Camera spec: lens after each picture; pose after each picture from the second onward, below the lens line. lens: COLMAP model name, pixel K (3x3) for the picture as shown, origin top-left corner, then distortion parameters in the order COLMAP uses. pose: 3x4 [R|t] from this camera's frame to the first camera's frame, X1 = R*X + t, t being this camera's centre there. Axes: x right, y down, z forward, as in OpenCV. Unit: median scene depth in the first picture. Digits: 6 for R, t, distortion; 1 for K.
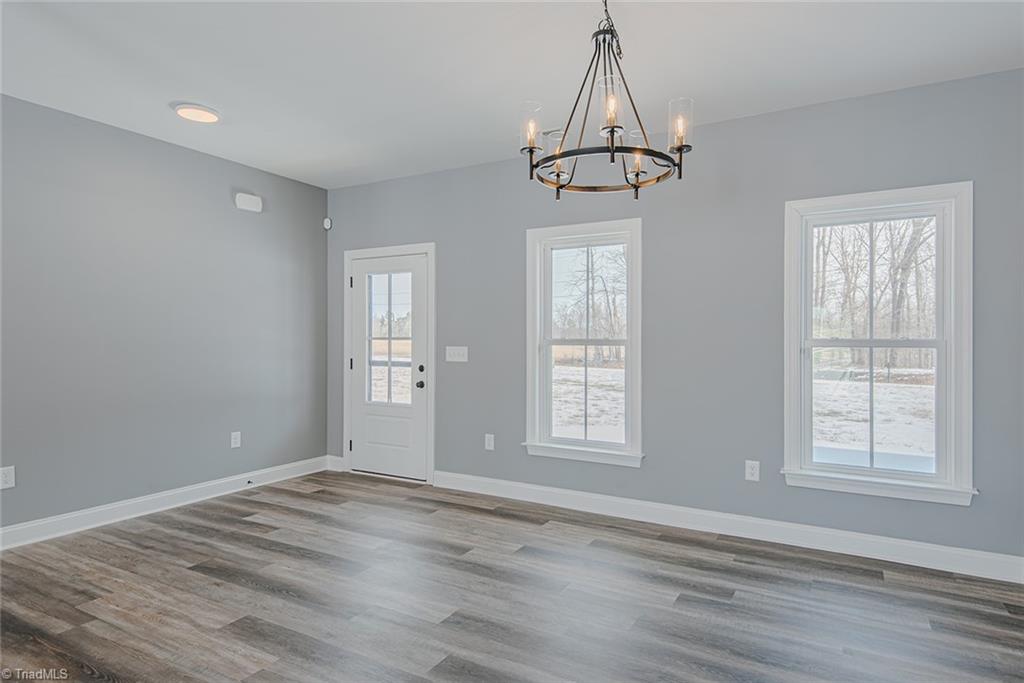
lens RADIAL K [[577.8, 0, 515.2], [0, 577.8, 341.2], [0, 0, 1]] dist [0.033107, -0.001751]
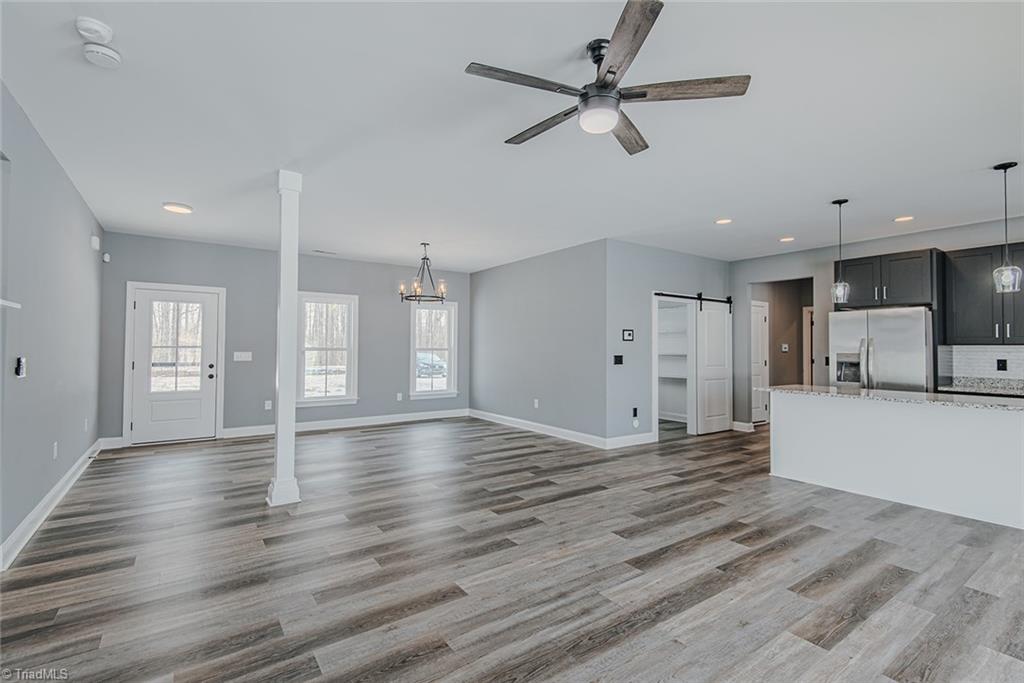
lens RADIAL K [[469.1, 0, 518.0], [0, 469.1, 338.8], [0, 0, 1]] dist [0.038856, -0.025213]
pose [[0.418857, 0.015893, 0.907913, -1.124656], [-0.001787, 0.999859, -0.016678, -0.008226], [-0.908050, 0.005363, 0.418827, -0.339369]]
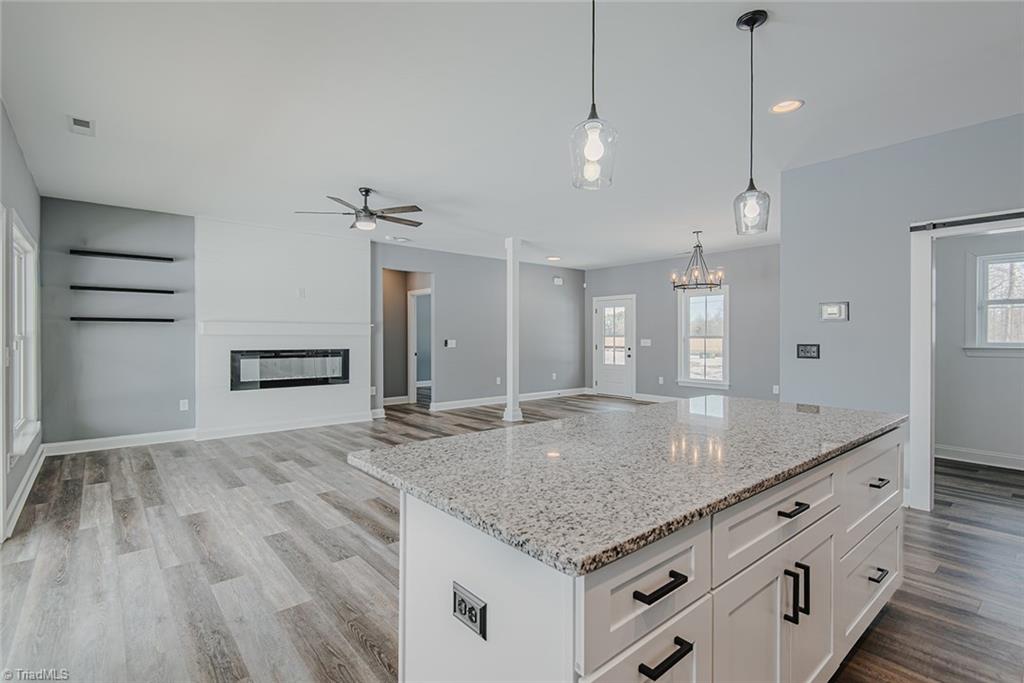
lens RADIAL K [[484.1, 0, 496.7], [0, 484.1, 338.7], [0, 0, 1]] dist [0.036327, -0.028900]
pose [[0.933441, -0.002786, -0.358720, 0.042256], [0.003062, 0.999995, 0.000200, 0.005151], [0.358718, -0.001285, 0.933445, -1.119326]]
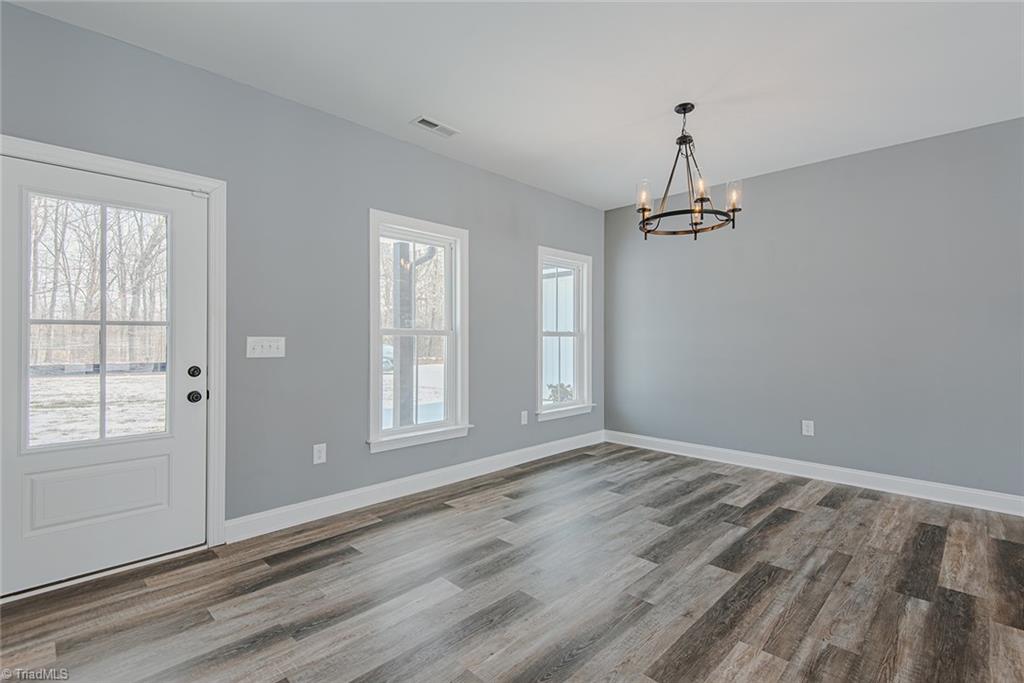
lens RADIAL K [[469.1, 0, 518.0], [0, 469.1, 338.8], [0, 0, 1]] dist [0.038856, -0.025213]
pose [[0.253440, -0.002134, 0.967349, -0.659399], [0.001223, 0.999997, 0.001886, 0.011985], [-0.967350, 0.000705, 0.253442, 0.596517]]
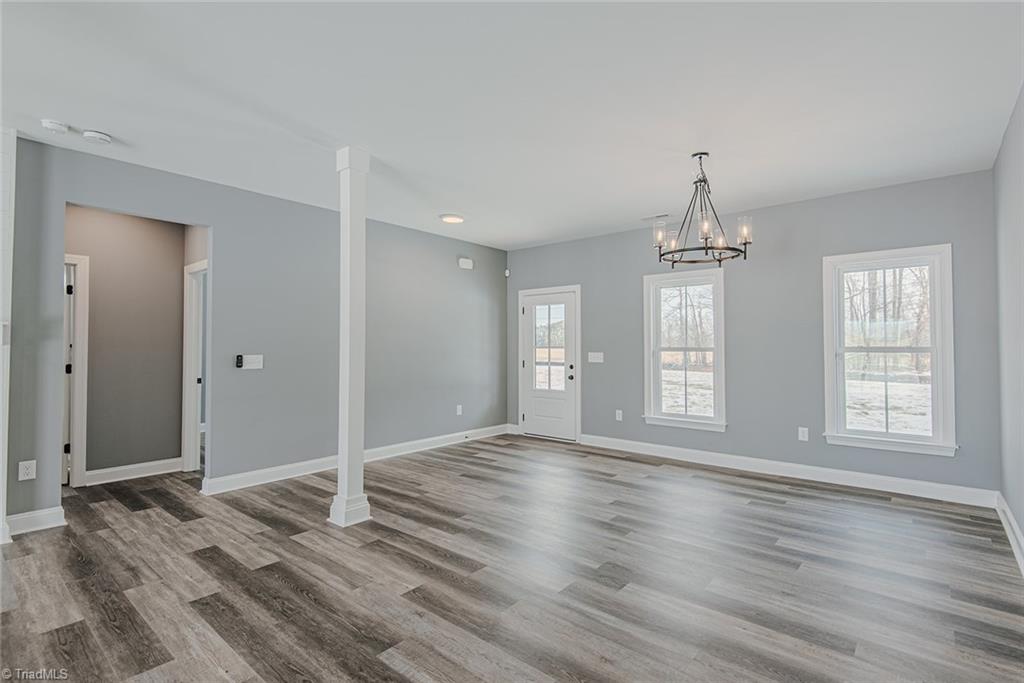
lens RADIAL K [[483.7, 0, 526.4], [0, 483.7, 338.4], [0, 0, 1]] dist [0.043246, -0.027710]
pose [[0.985071, -0.007075, -0.172001, -0.067639], [0.003361, 0.999755, -0.021873, -0.000618], [0.172114, 0.020968, 0.984854, -0.319725]]
